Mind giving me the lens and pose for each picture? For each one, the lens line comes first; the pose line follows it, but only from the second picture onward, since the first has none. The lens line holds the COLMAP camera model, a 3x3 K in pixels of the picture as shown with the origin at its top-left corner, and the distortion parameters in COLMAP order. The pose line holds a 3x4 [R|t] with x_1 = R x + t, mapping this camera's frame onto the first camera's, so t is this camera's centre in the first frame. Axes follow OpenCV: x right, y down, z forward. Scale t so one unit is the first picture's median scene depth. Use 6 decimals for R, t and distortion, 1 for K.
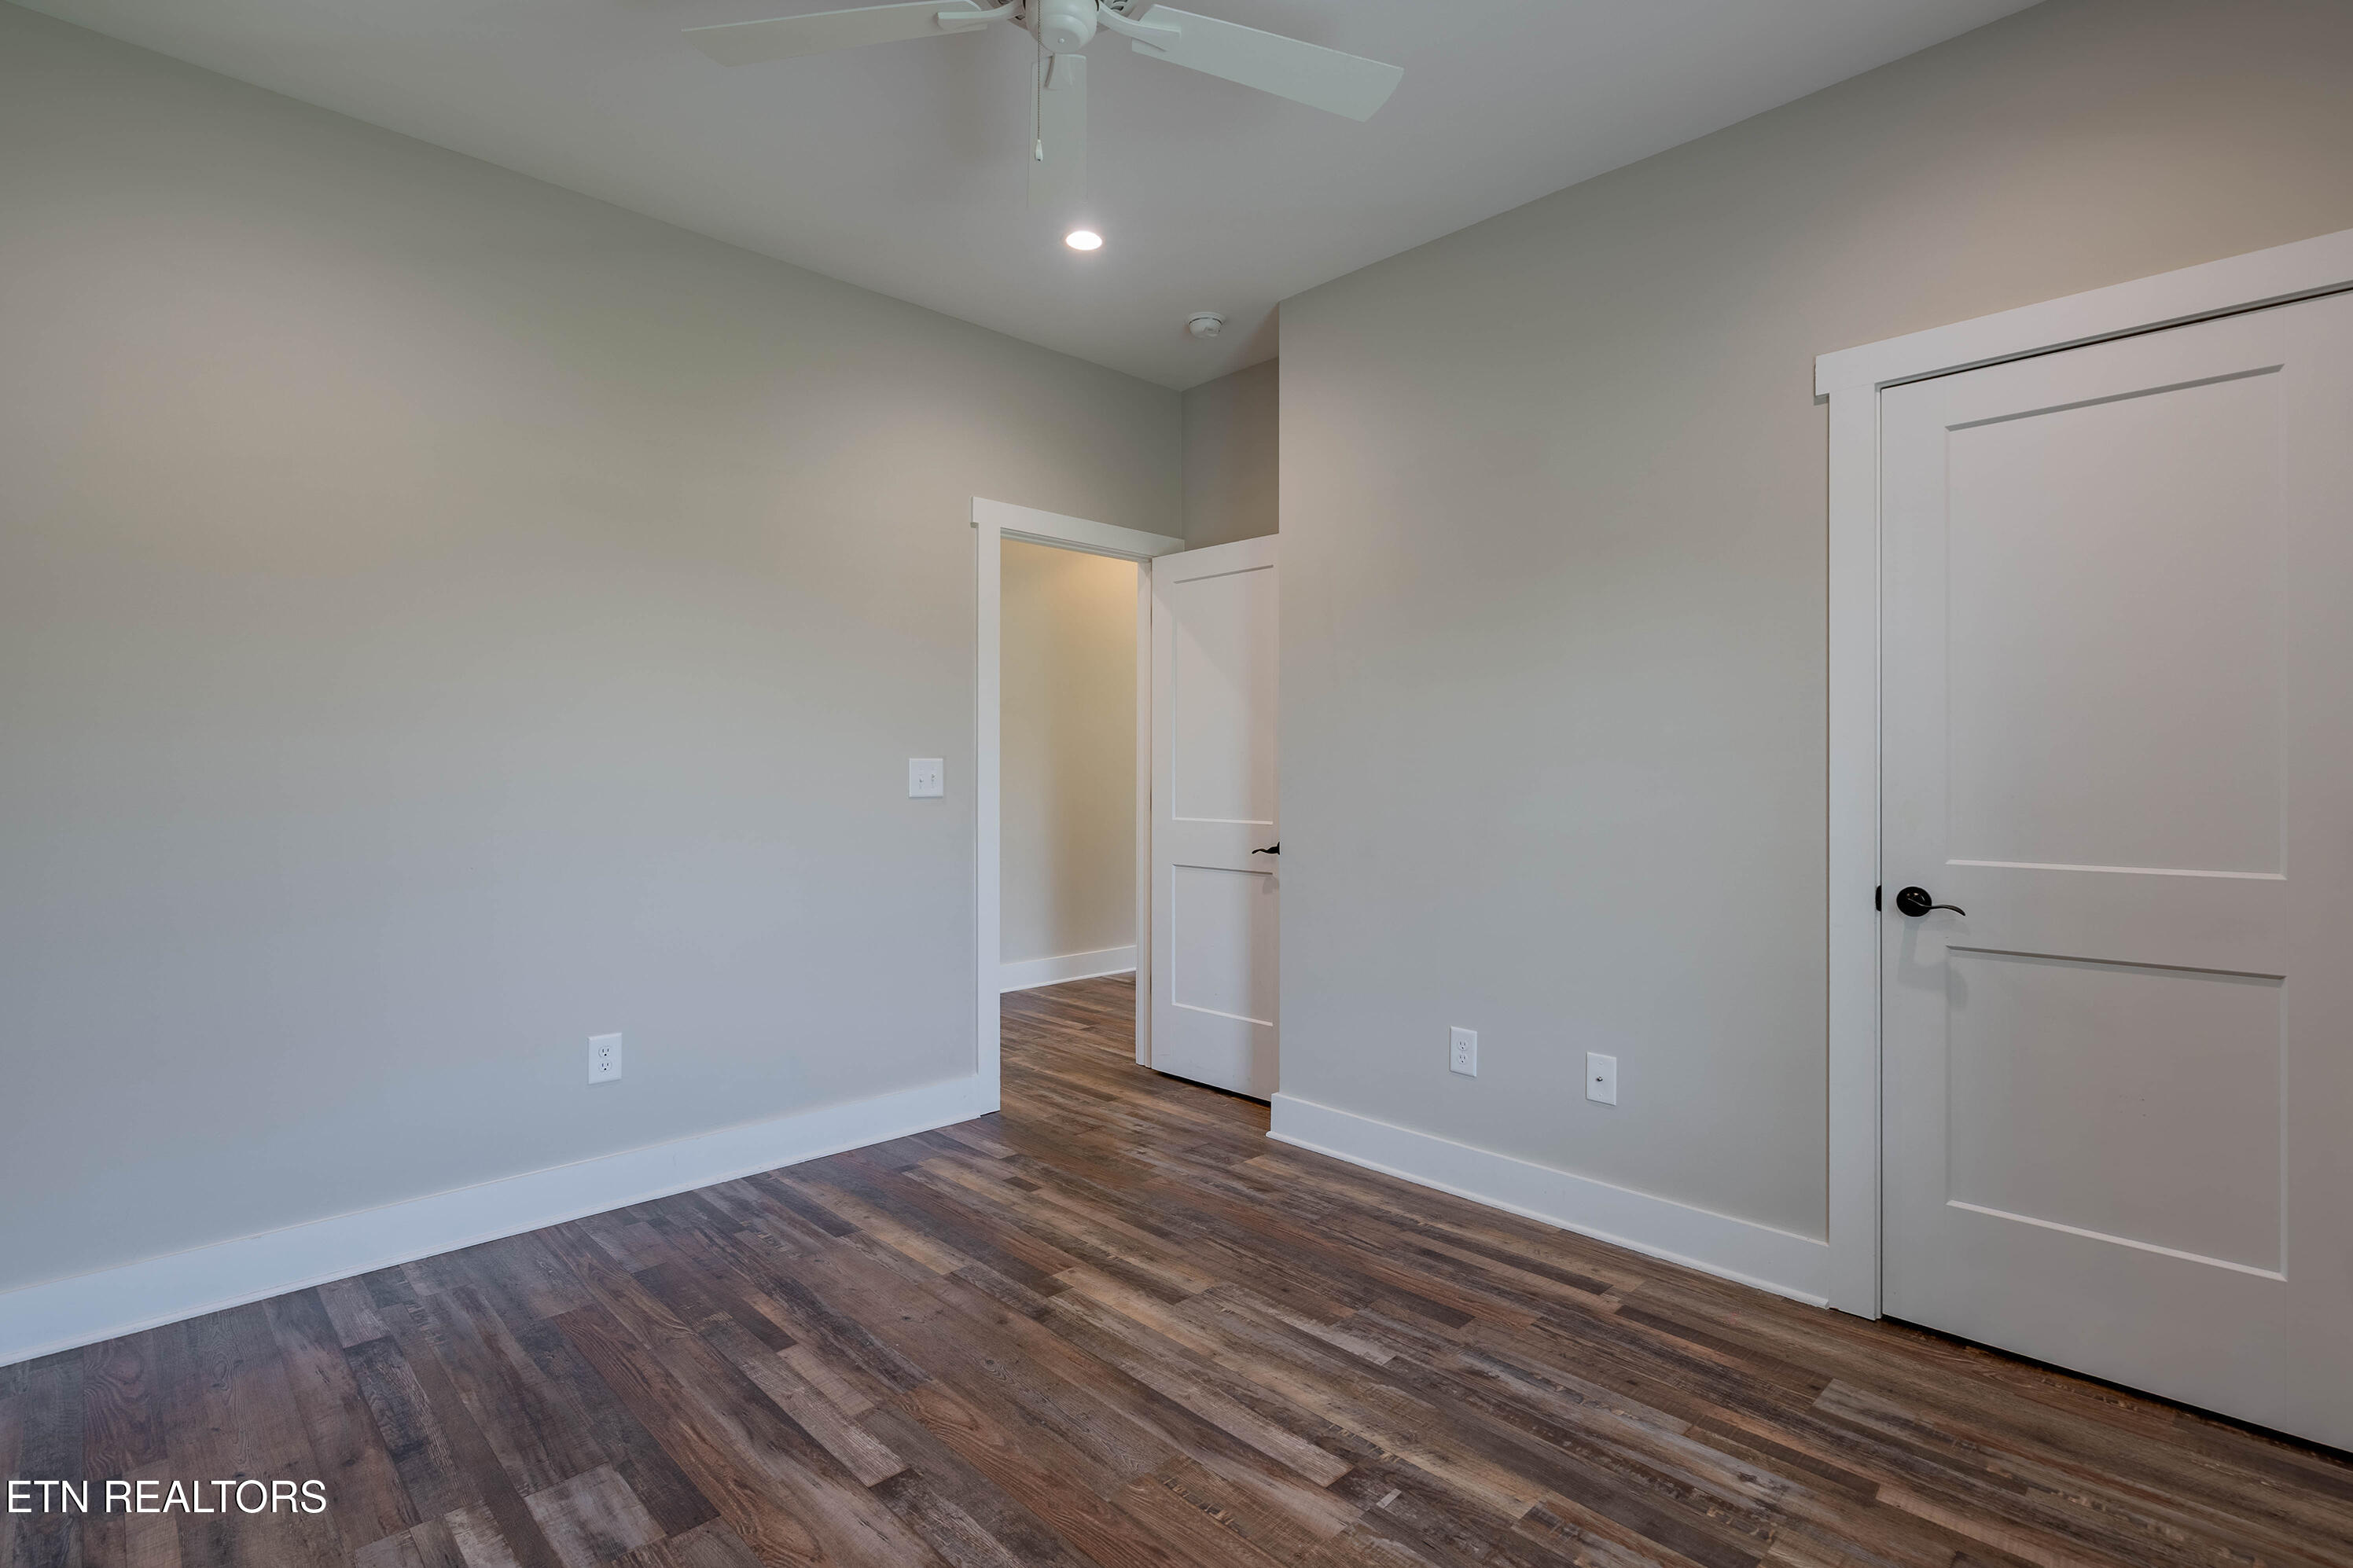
lens RADIAL K [[1088.8, 0, 1180.1], [0, 1088.8, 778.2], [0, 0, 1]] dist [0.003472, 0.000907]
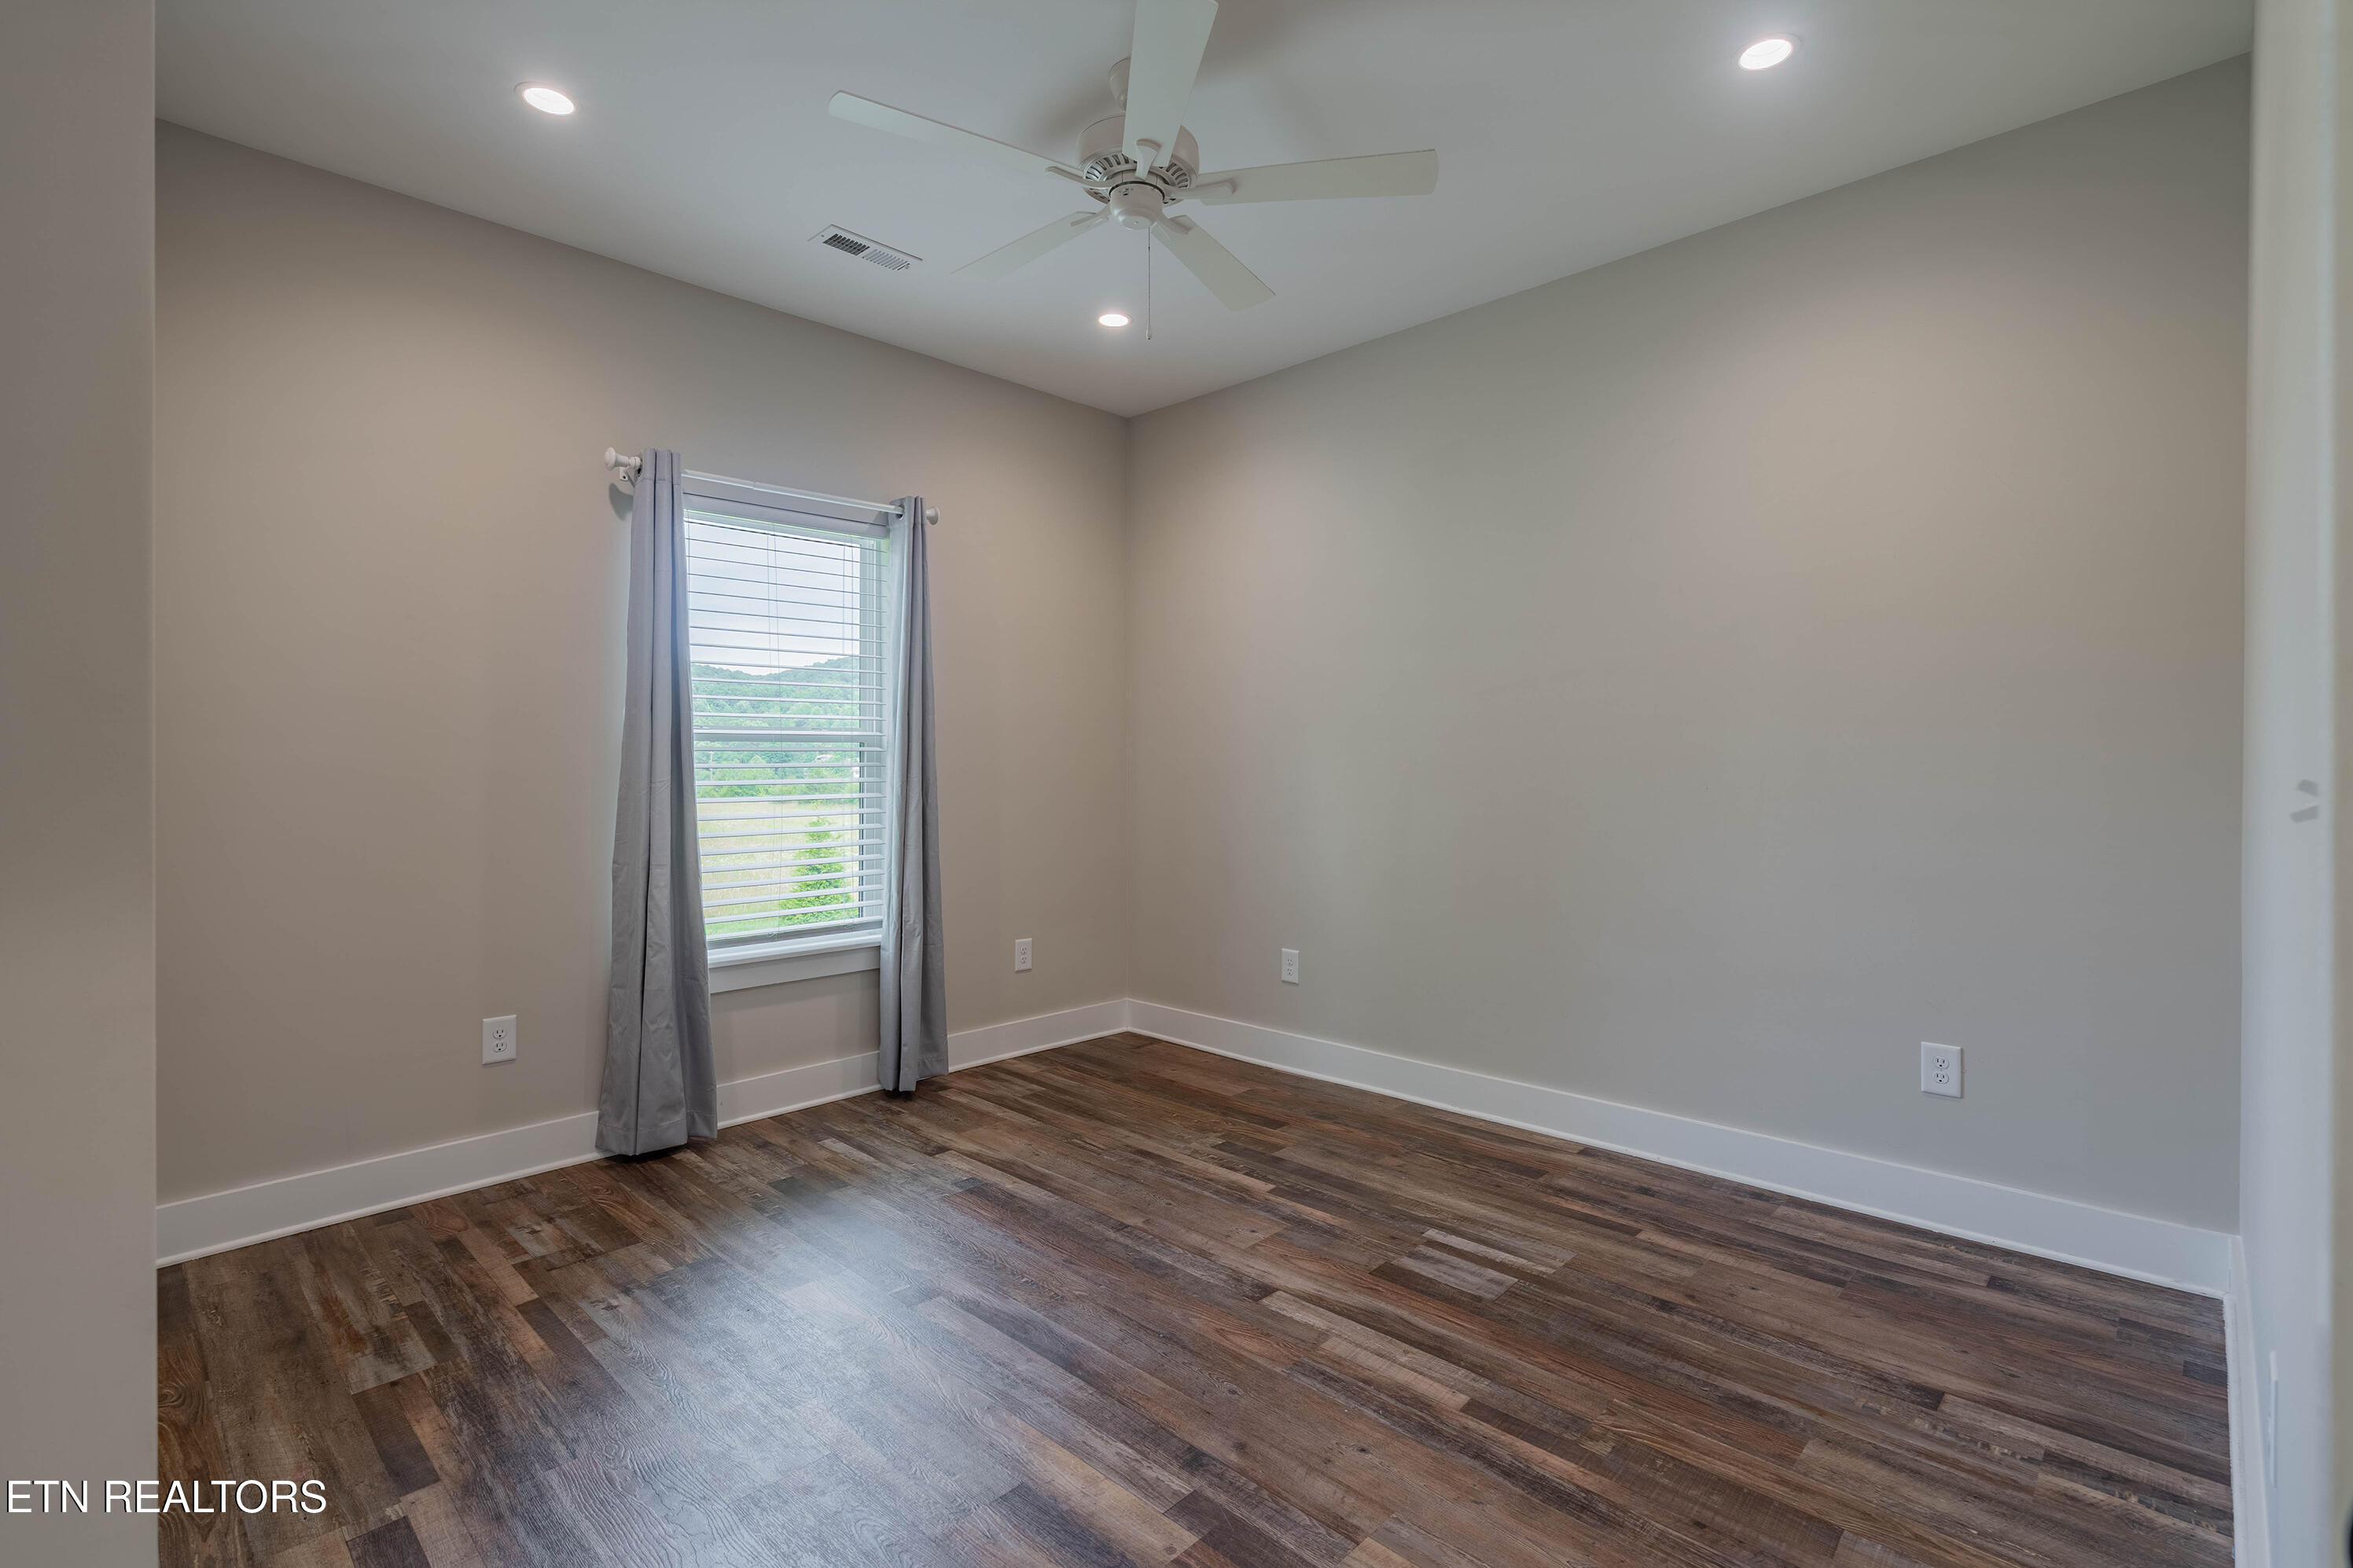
lens RADIAL K [[1088.8, 0, 1172.9], [0, 1088.8, 771.1], [0, 0, 1]] dist [0.003472, 0.000907]
pose [[-0.999816, 0.002956, -0.018964, -0.111065], [0.002759, 0.999942, 0.010399, -0.008679], [0.018993, 0.010344, -0.999766, 2.009288]]
